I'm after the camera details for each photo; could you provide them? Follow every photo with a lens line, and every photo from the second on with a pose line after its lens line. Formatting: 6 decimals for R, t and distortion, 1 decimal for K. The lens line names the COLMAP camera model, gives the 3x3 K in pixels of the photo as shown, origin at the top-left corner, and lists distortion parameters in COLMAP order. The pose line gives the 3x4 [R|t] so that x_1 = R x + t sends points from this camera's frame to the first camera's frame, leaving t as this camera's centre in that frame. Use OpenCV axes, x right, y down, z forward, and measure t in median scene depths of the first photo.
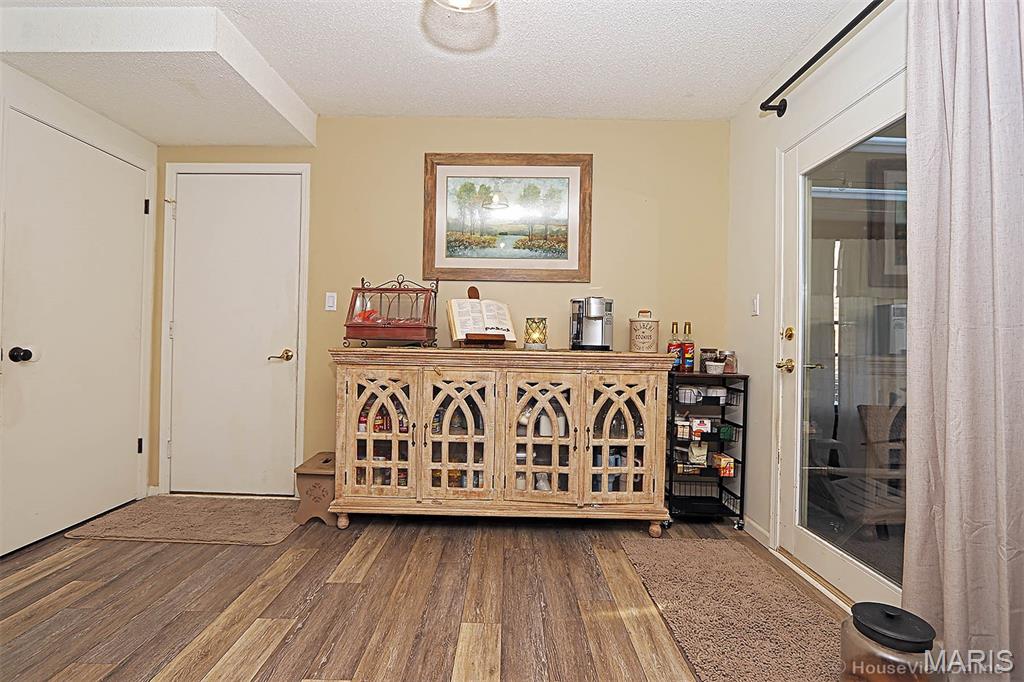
lens RADIAL K [[473.4, 0, 505.3], [0, 473.4, 338.8], [0, 0, 1]] dist [-0.016205, 0.003178]
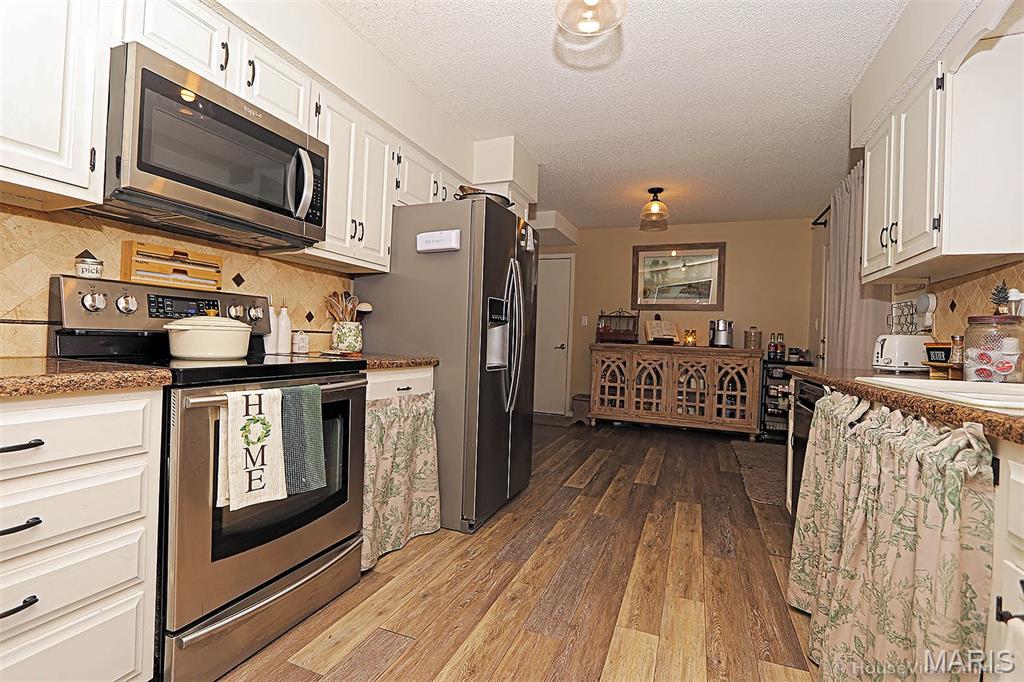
lens RADIAL K [[473.4, 0, 505.3], [0, 473.4, 338.8], [0, 0, 1]] dist [-0.016205, 0.003178]
pose [[0.926823, 0.015109, -0.375194, 0.094839], [-0.015417, 0.999879, 0.002182, -0.000783], [0.375181, 0.003762, 0.926944, -1.196111]]
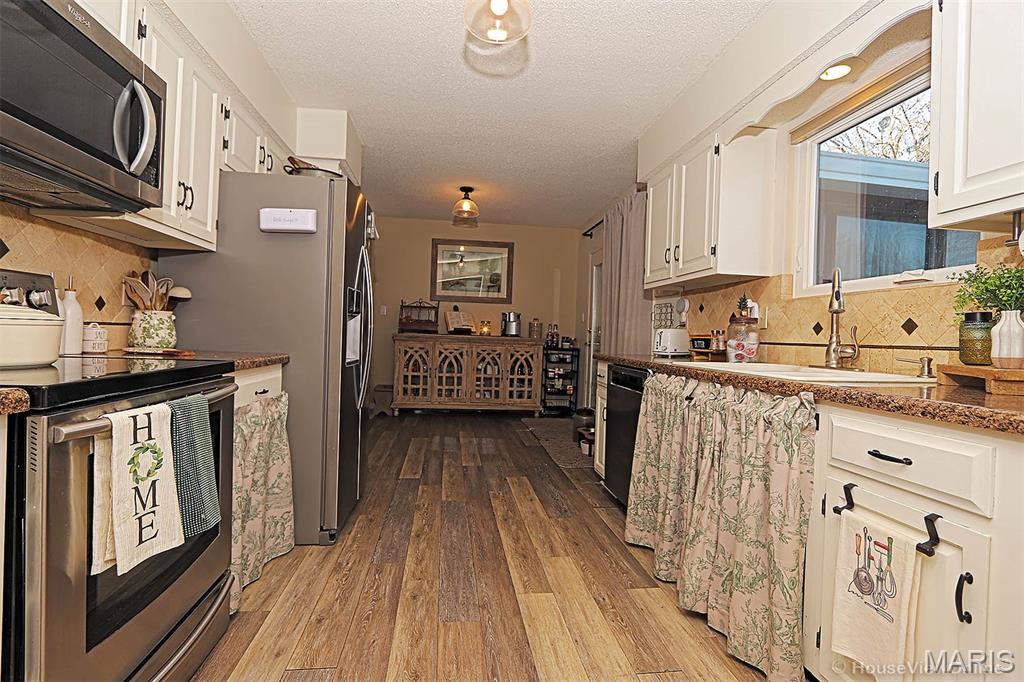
lens RADIAL K [[473.4, 0, 505.3], [0, 473.4, 338.8], [0, 0, 1]] dist [-0.016205, 0.003178]
pose [[0.992089, 0.014867, 0.124650, -0.122159], [-0.017506, 0.999645, 0.020099, -0.009043], [-0.124307, -0.022122, 0.991997, -1.237284]]
